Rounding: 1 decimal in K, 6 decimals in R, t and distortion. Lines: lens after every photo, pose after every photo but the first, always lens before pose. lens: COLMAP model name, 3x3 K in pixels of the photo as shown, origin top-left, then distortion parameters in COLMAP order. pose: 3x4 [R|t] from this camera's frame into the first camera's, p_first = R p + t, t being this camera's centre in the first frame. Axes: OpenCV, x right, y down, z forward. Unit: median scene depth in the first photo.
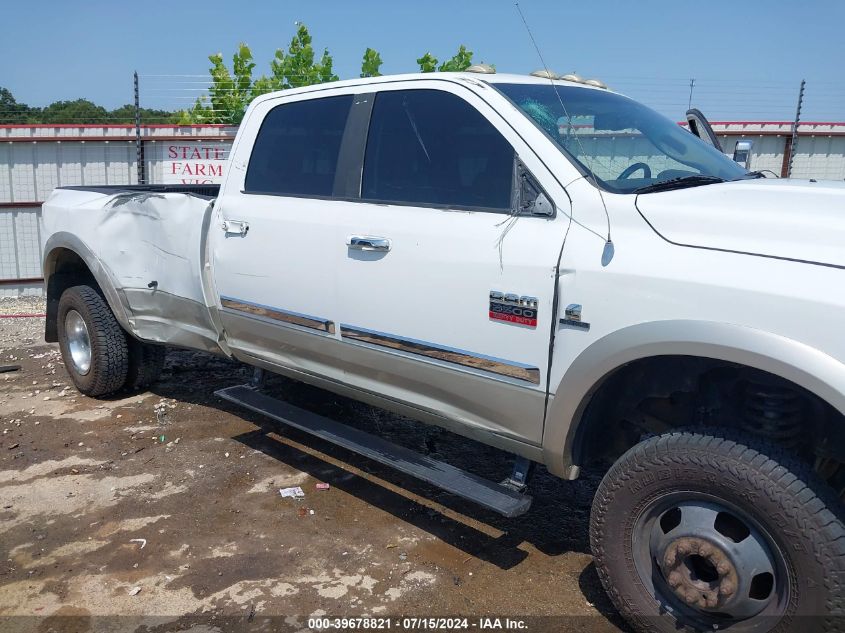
lens RADIAL K [[670.9, 0, 422.5], [0, 670.9, 316.5], [0, 0, 1]] dist [-0.002343, -0.004363]
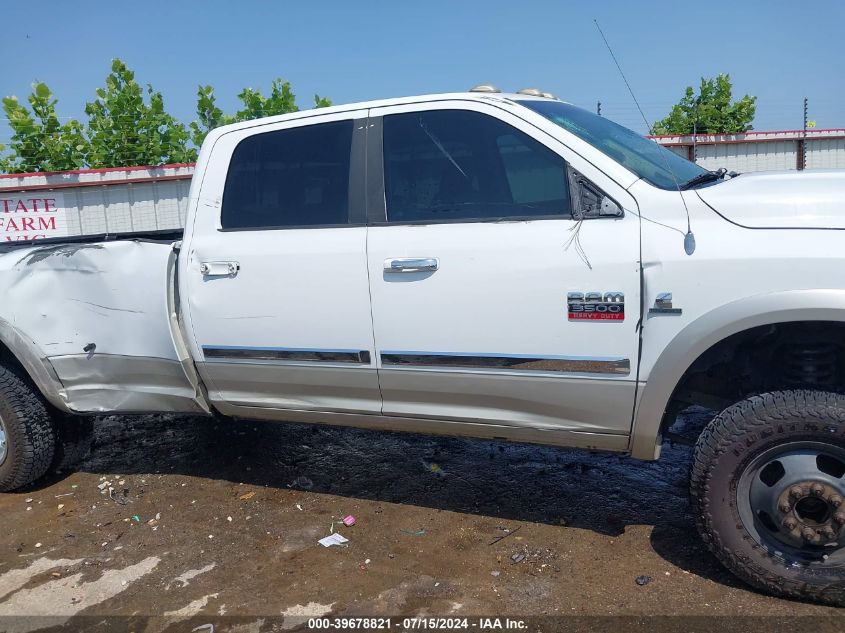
lens RADIAL K [[670.9, 0, 422.5], [0, 670.9, 316.5], [0, 0, 1]] dist [-0.002343, -0.004363]
pose [[0.950517, -0.127295, 0.283395, -0.314067], [0.140363, 0.989753, -0.026209, -0.005151], [-0.277155, 0.064691, 0.958645, 0.048153]]
